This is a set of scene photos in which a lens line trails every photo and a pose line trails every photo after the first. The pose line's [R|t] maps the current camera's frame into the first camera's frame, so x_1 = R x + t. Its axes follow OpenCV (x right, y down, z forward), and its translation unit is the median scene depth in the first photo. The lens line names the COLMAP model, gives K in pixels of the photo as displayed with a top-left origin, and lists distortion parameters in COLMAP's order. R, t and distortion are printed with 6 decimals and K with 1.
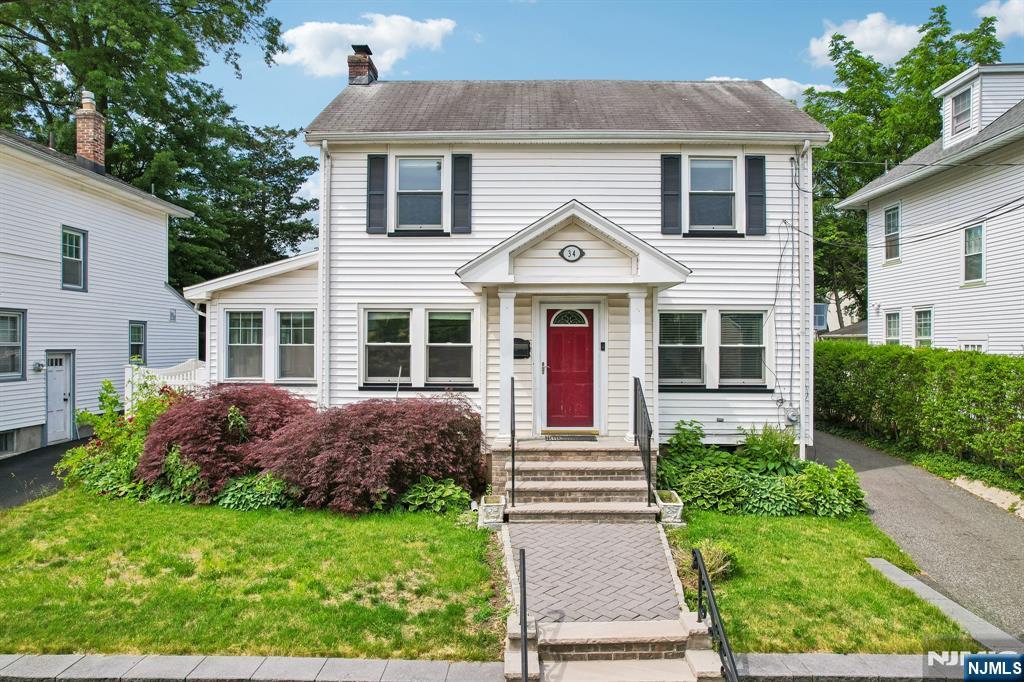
lens RADIAL K [[642.1, 0, 512.0], [0, 642.1, 341.0], [0, 0, 1]] dist [-0.027386, 0.000892]
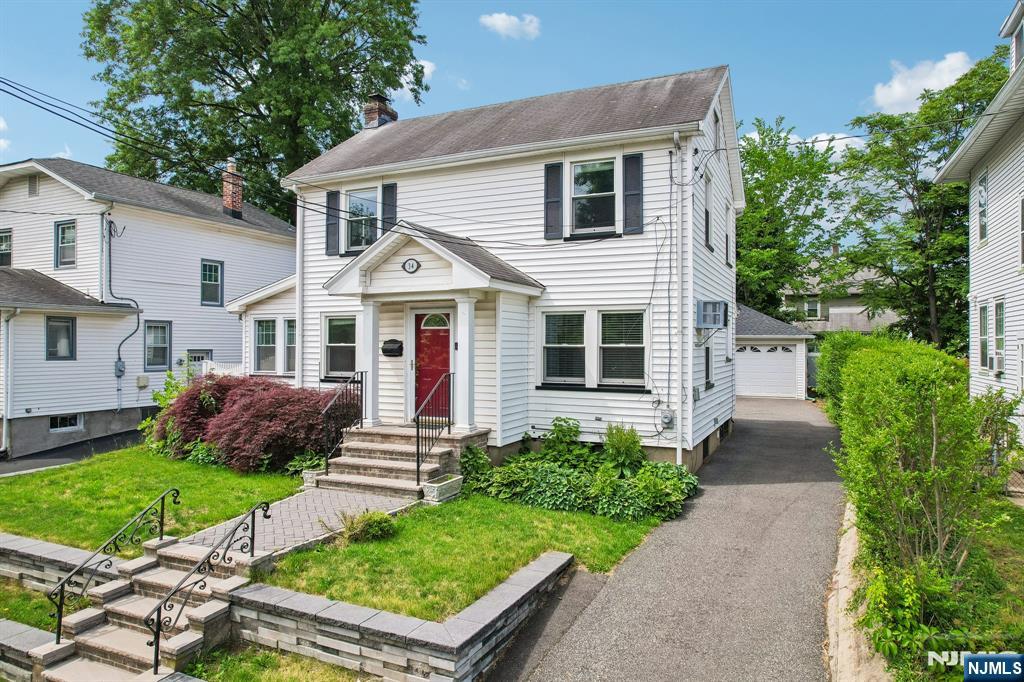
lens RADIAL K [[649.2, 0, 512.0], [0, 649.2, 341.0], [0, 0, 1]] dist [-0.028384, 0.000712]
pose [[0.911303, -0.004658, -0.411711, 0.619221], [0.003792, 0.999989, -0.002921, 0.002511], [0.411720, 0.001101, 0.911310, 0.005867]]
